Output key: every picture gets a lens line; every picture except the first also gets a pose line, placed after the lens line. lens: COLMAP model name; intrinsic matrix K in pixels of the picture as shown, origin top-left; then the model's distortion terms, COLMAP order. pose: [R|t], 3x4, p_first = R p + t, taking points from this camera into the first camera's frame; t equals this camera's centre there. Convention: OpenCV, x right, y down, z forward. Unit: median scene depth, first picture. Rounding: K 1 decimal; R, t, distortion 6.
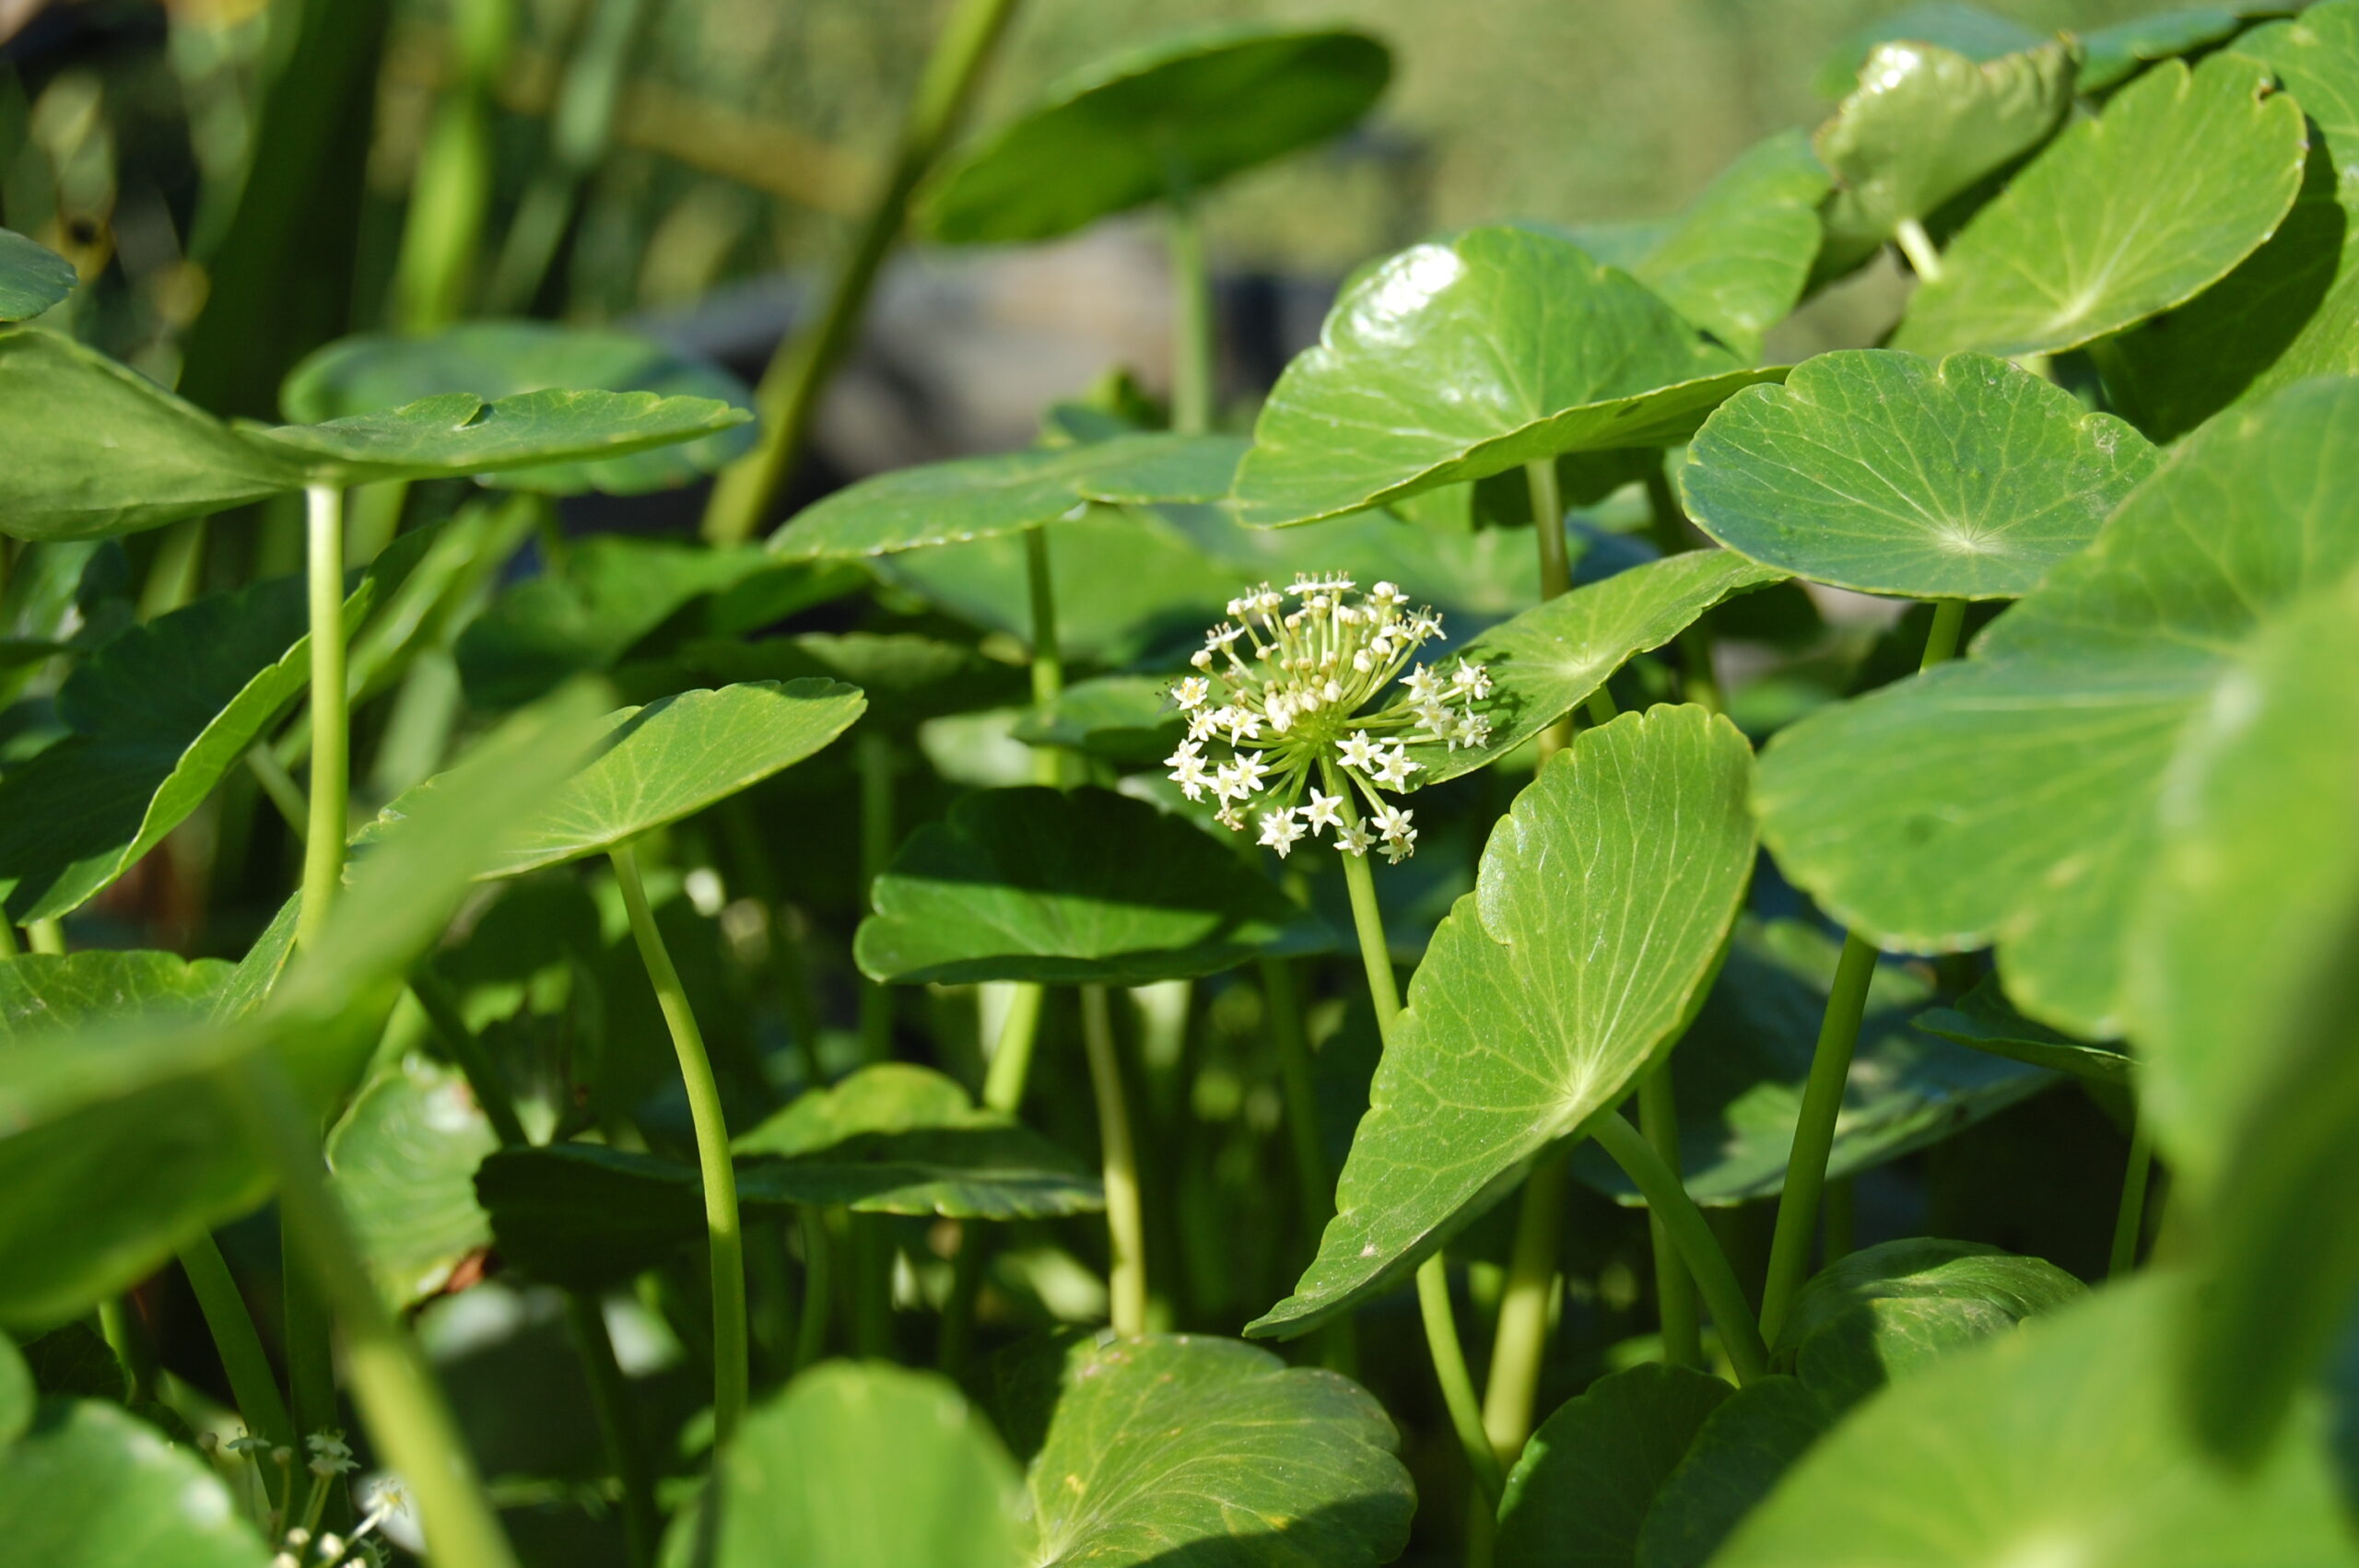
lens RADIAL K [[5268.5, 0, 1179.5], [0, 5268.5, 784.0], [0, 0, 1]] dist [-0.038703, 0.124250]
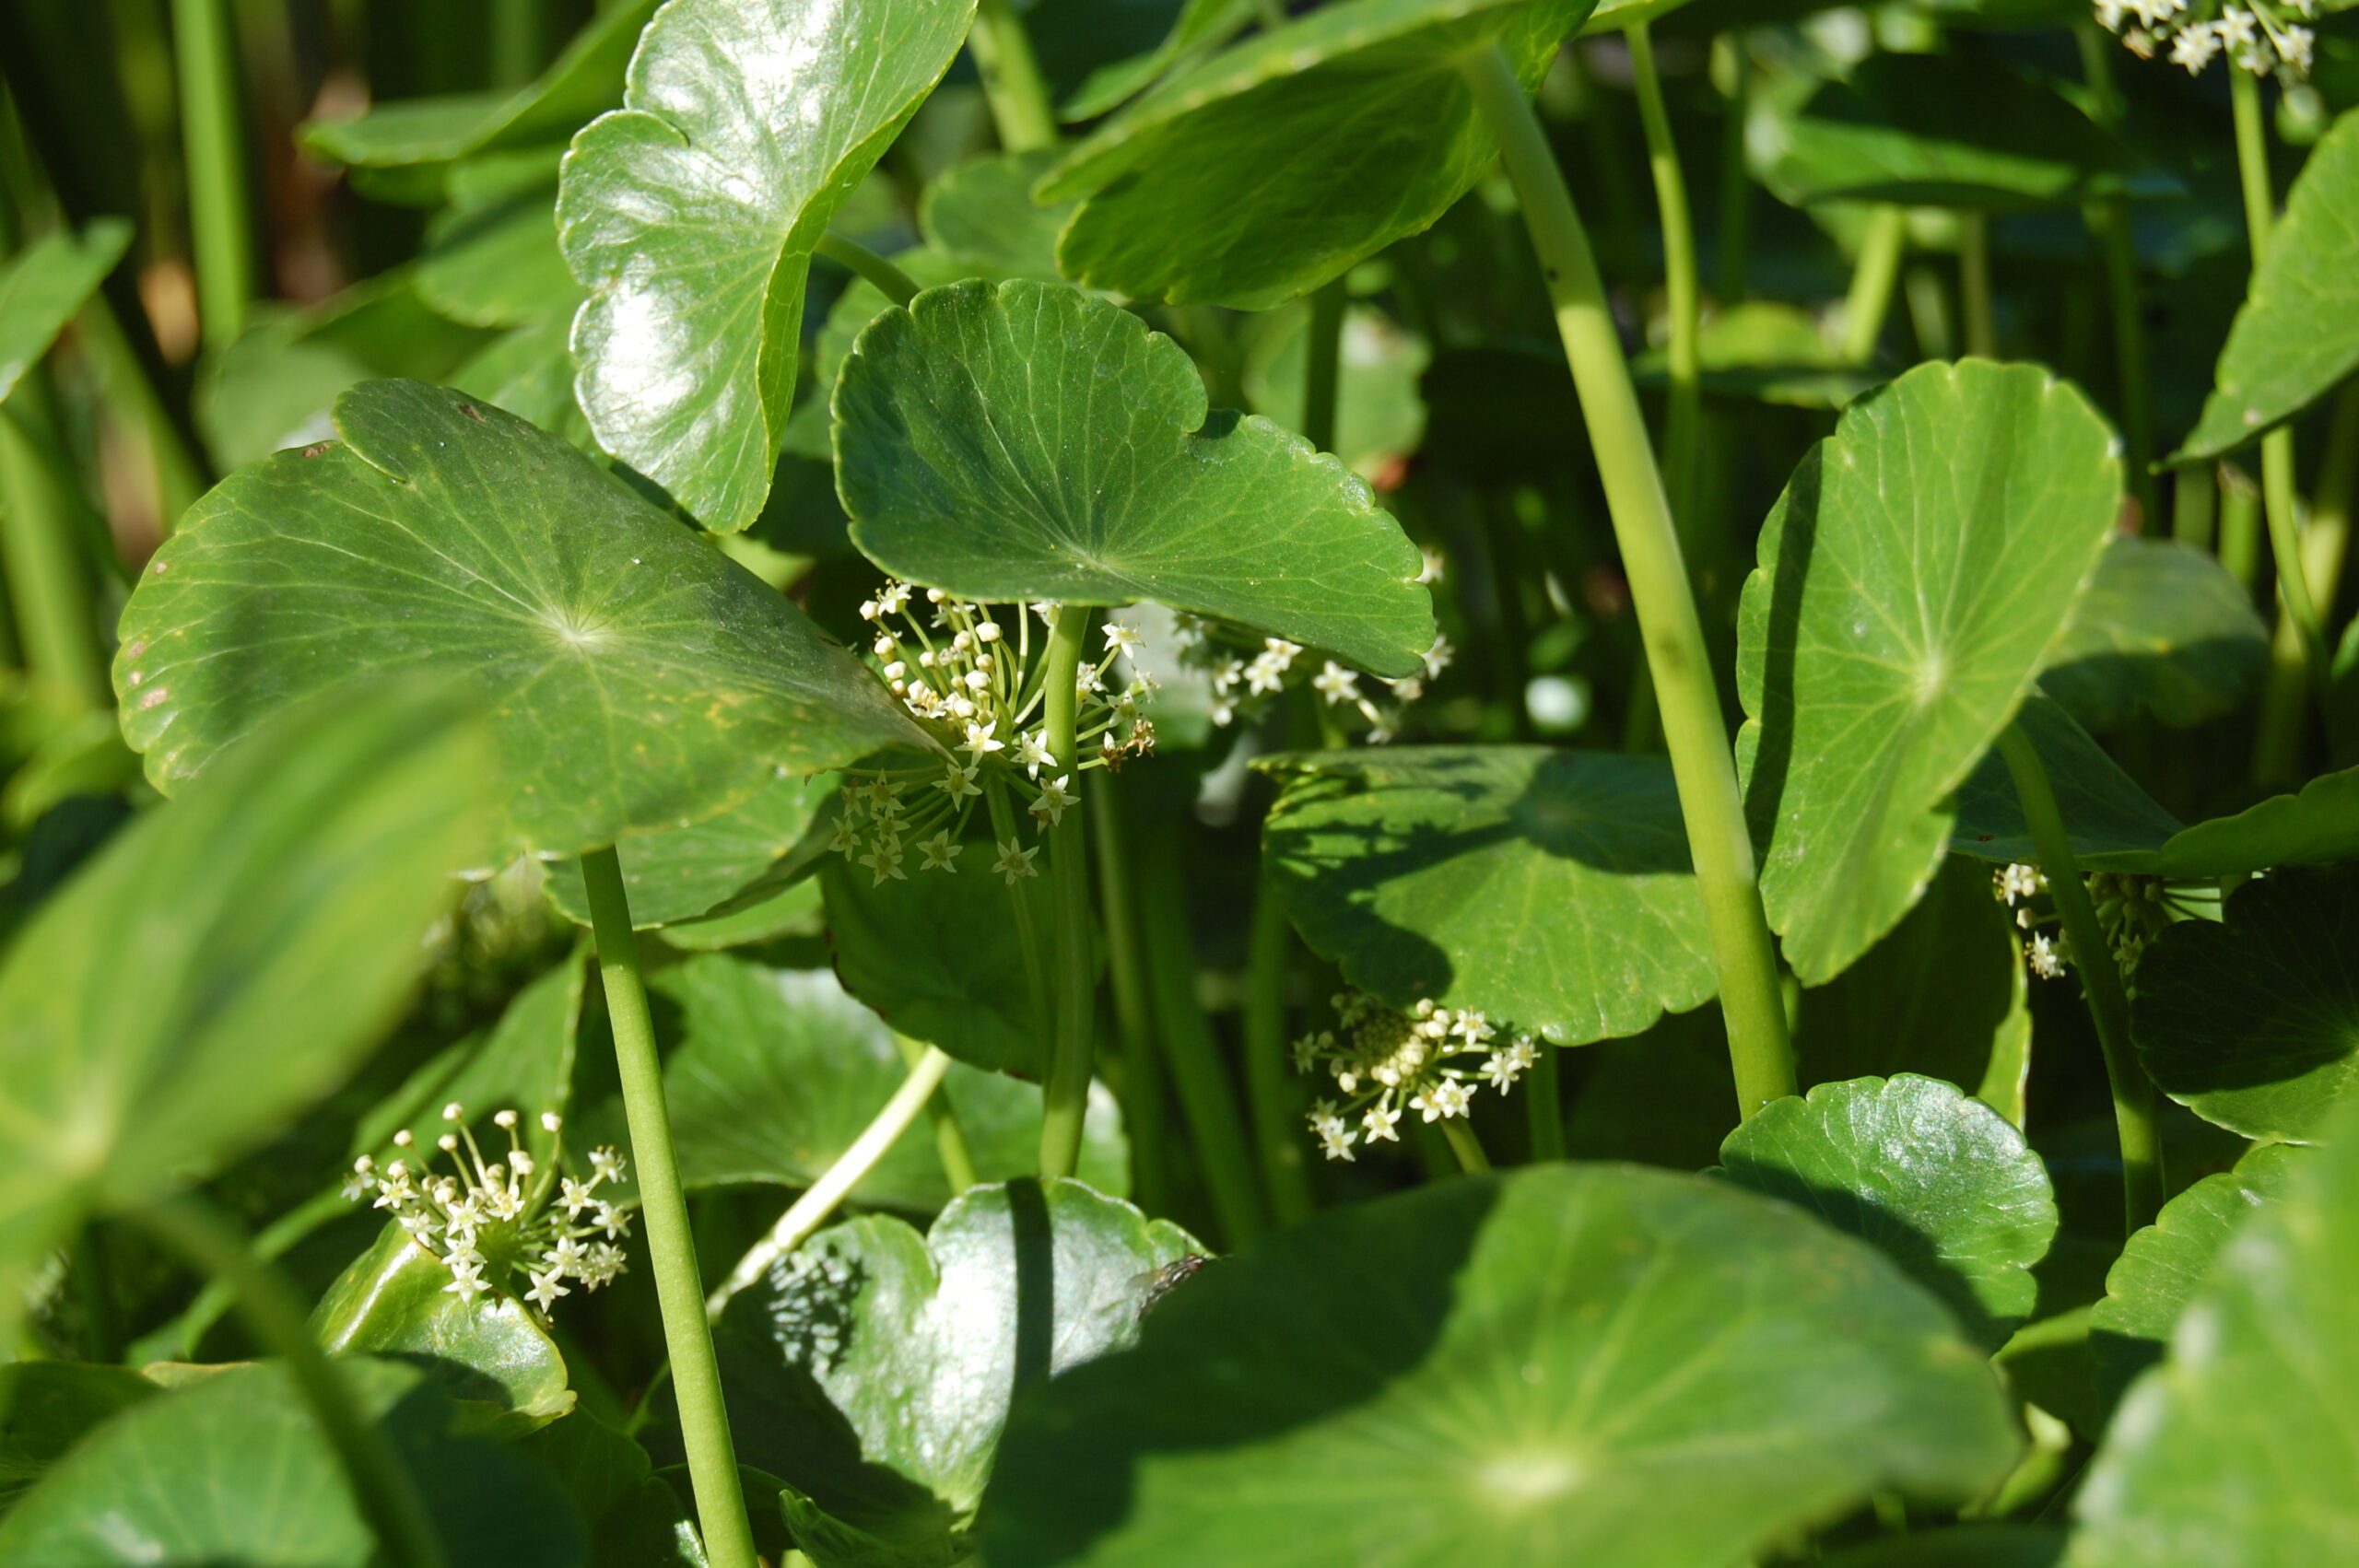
lens RADIAL K [[5045.3, 0, 1144.1], [0, 5045.3, 783.5], [0, 0, 1]] dist [-0.045356, 0.024439]
pose [[0.994333, 0.048661, -0.094515, -0.095659], [-0.041257, 0.996038, 0.078780, 0.090279], [0.097974, -0.074434, 0.992401, -0.122536]]
